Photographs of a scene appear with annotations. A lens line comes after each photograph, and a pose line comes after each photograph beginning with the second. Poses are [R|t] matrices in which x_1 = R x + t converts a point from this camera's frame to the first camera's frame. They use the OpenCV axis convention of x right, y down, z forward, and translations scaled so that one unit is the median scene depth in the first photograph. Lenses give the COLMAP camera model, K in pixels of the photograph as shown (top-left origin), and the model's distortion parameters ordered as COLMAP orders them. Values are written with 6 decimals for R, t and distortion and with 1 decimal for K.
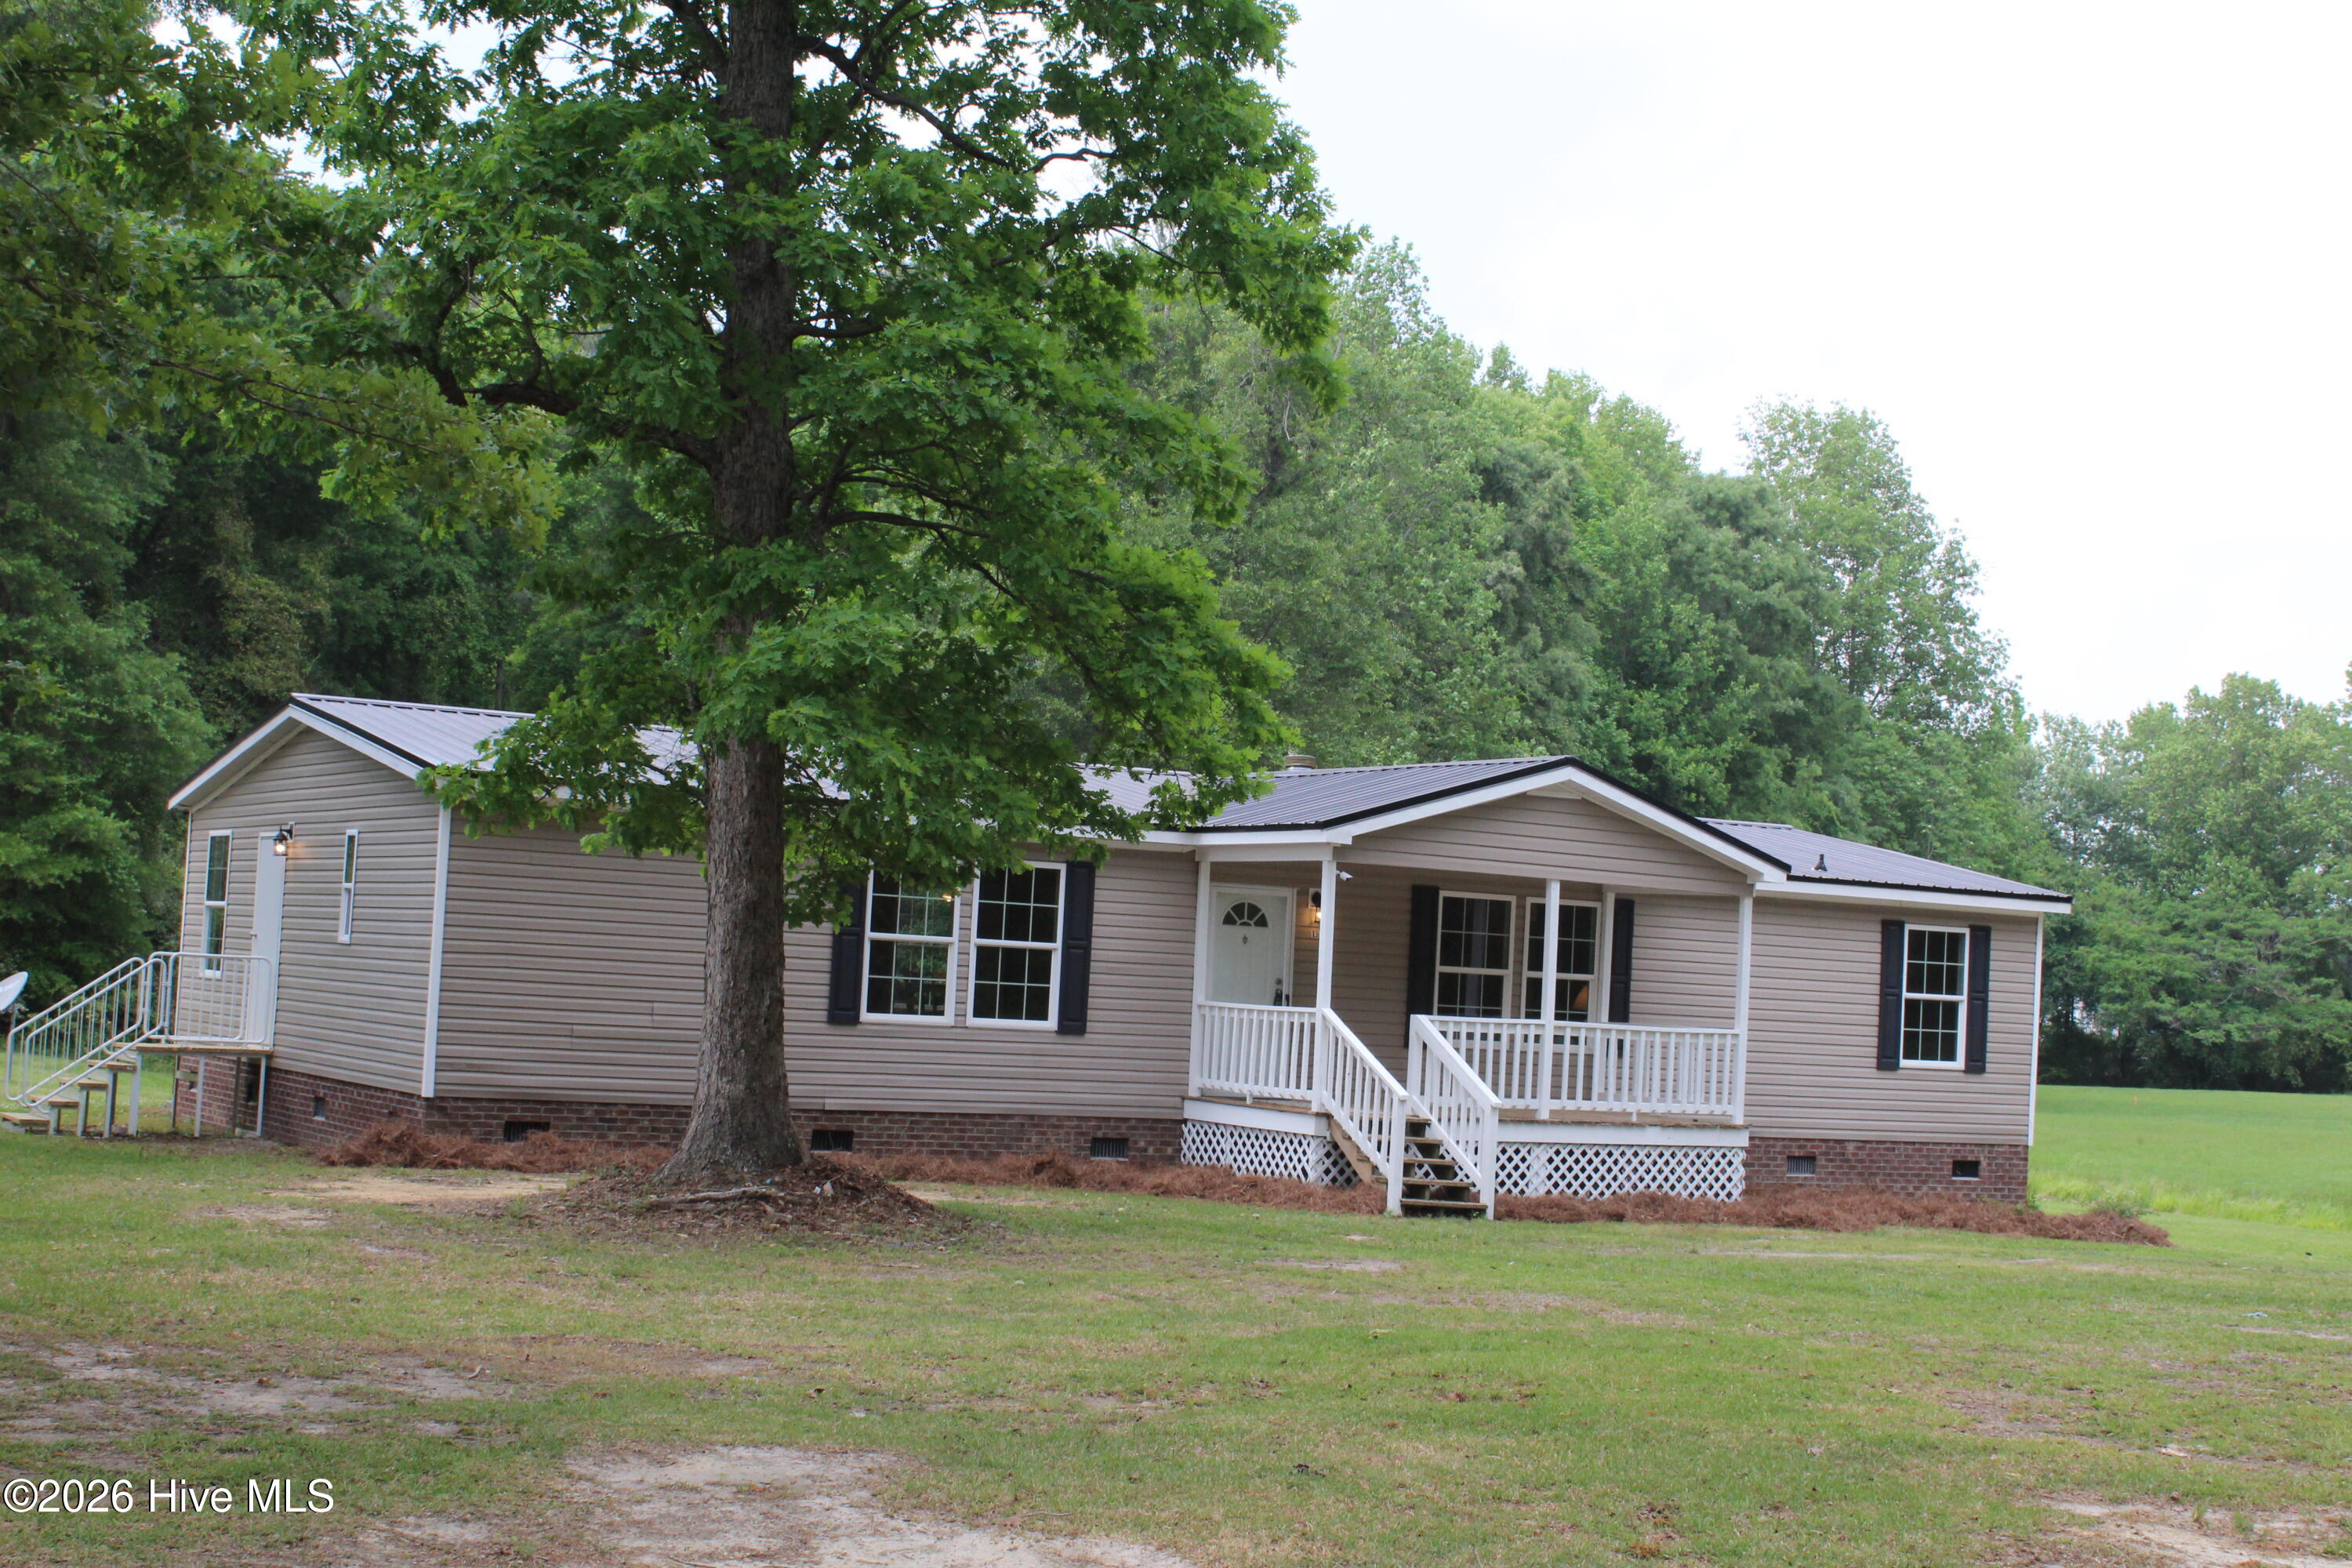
lens RADIAL K [[3399.9, 0, 1176.0], [0, 3399.9, 784.0], [0, 0, 1]] dist [-0.030133, -0.015902]
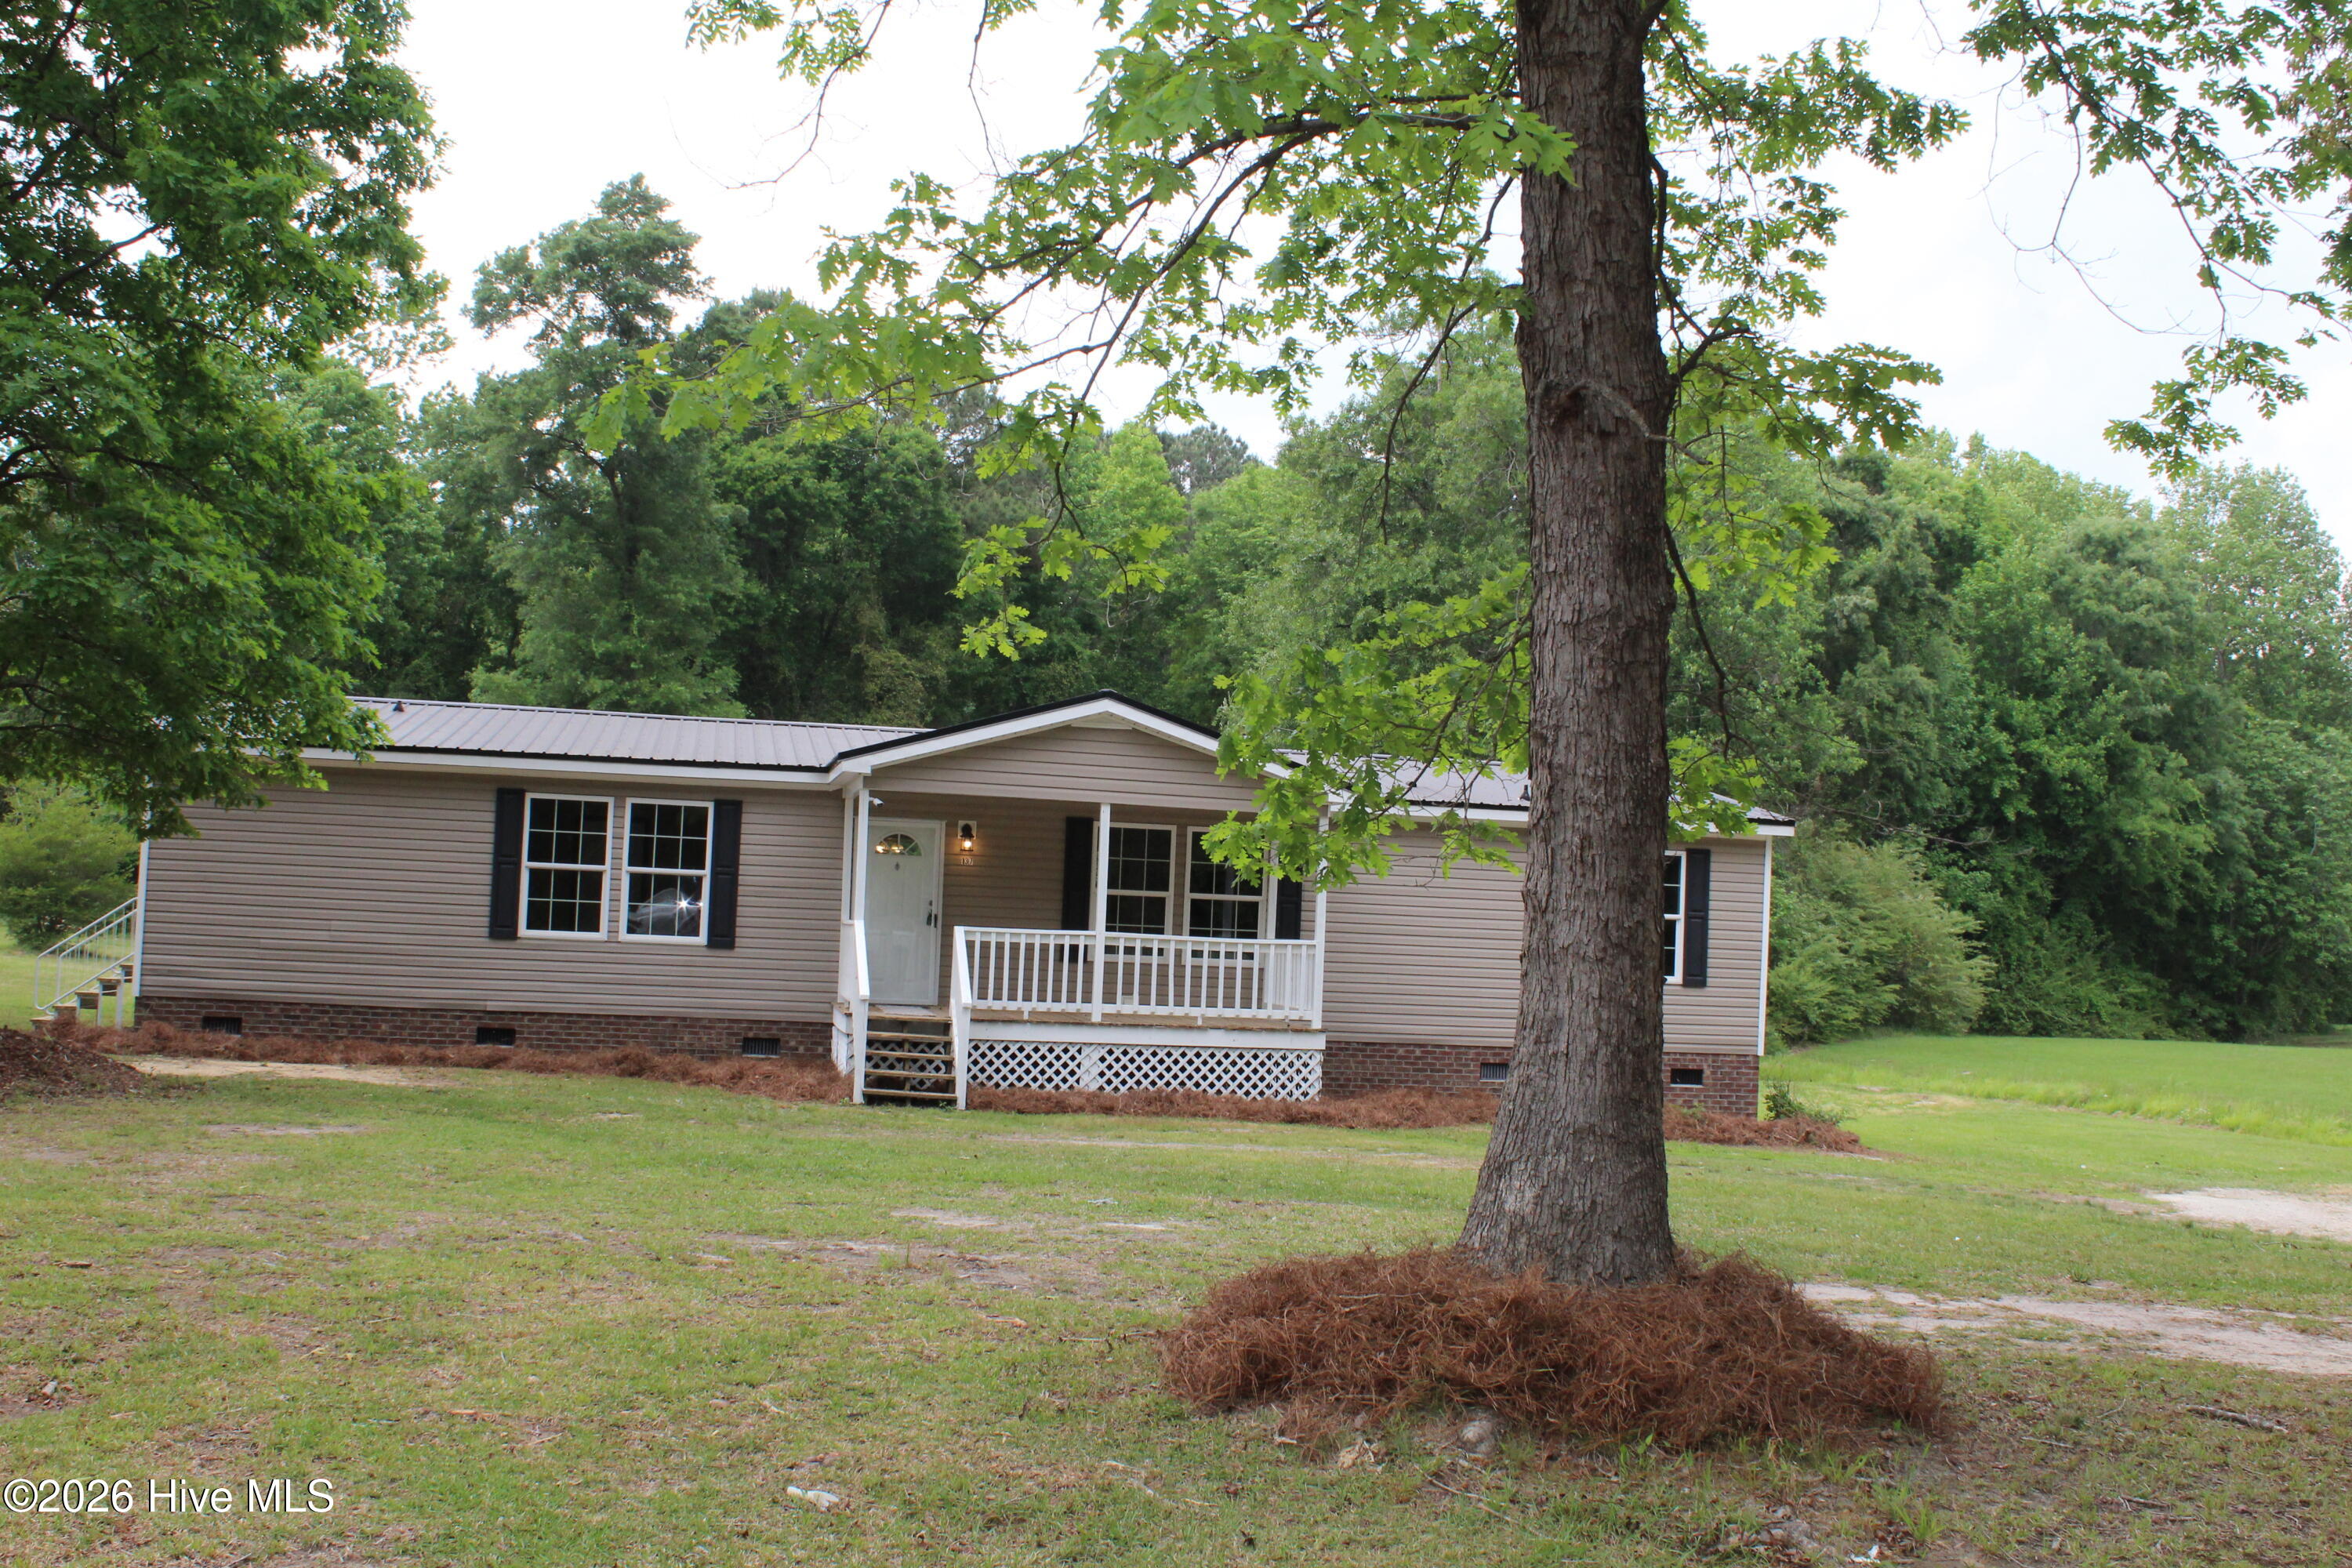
lens RADIAL K [[2465.2, 0, 1176.0], [0, 2465.2, 784.0], [0, 0, 1]] dist [-0.106002, 0.047954]
pose [[0.947195, -0.031421, -0.319115, 0.375763], [0.026106, 0.999440, -0.020920, 0.037879], [0.319594, 0.011485, 0.947485, 0.245196]]
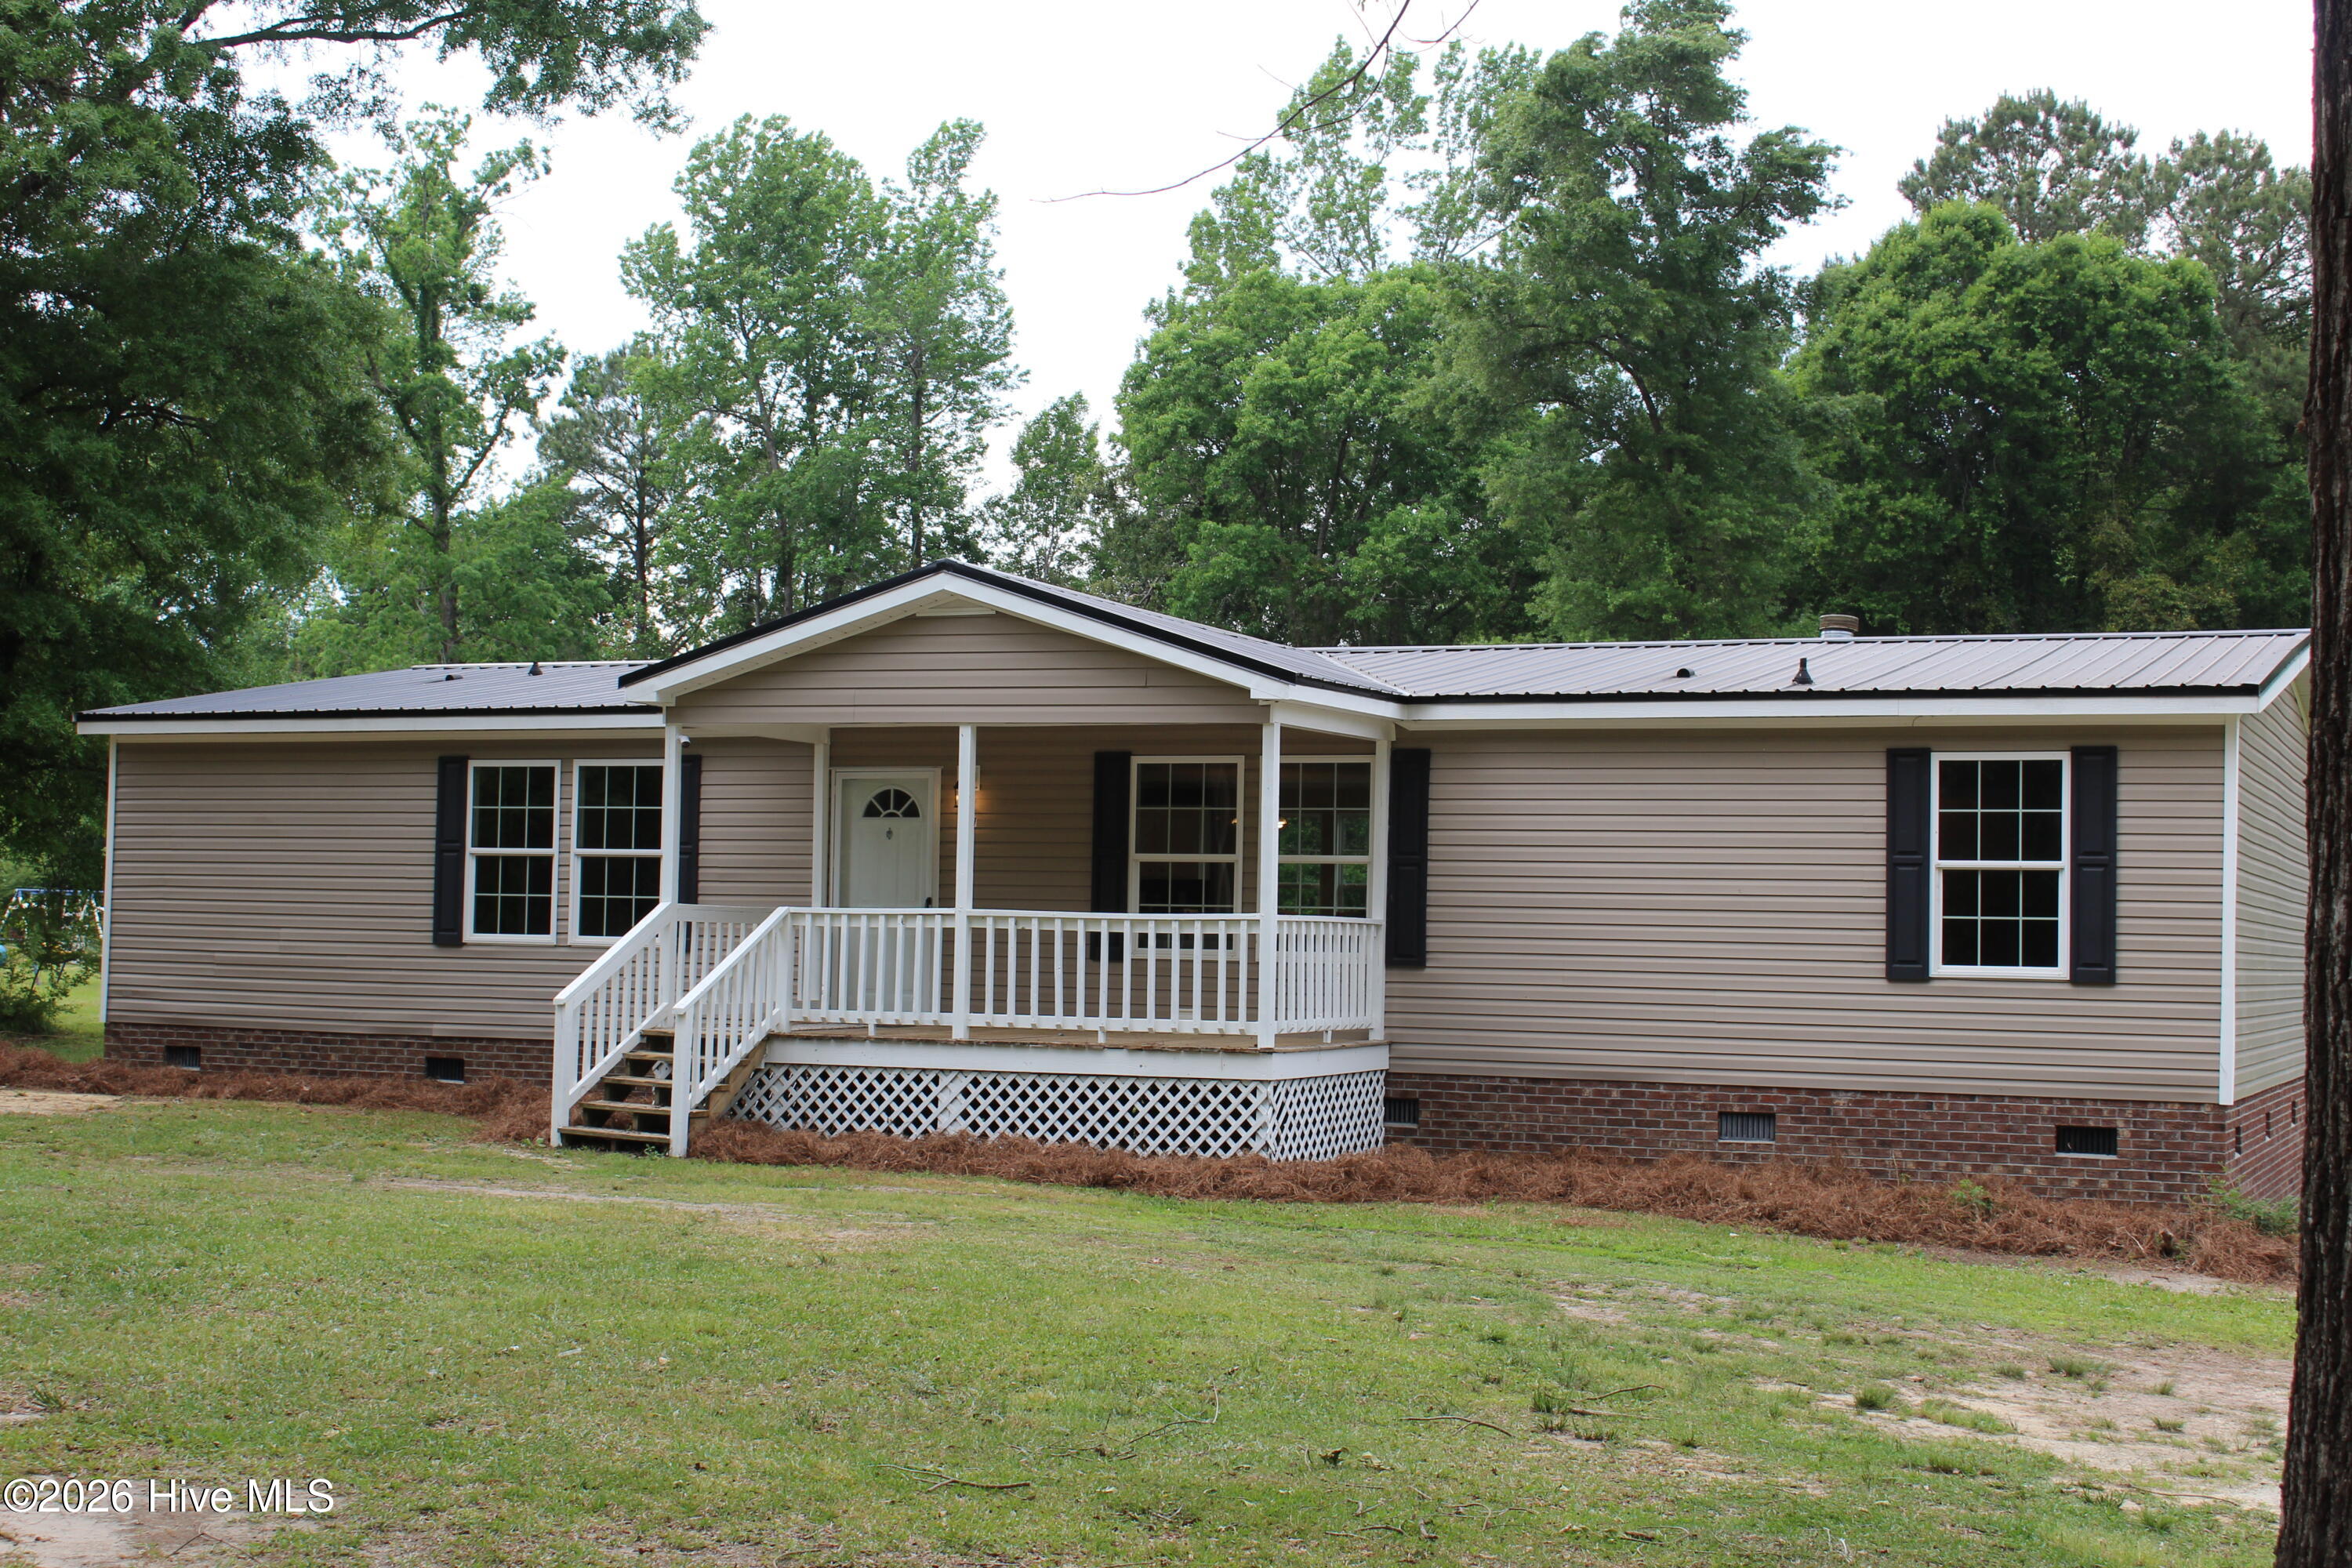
lens RADIAL K [[3189.4, 0, 1165.0], [0, 3189.4, 786.4], [0, 0, 1]] dist [-0.050942, 0.054690]
pose [[0.593439, -0.080646, -0.800829, 0.686502], [0.056506, 0.996687, -0.058497, 0.083846], [0.802893, -0.010537, 0.596030, 0.592425]]
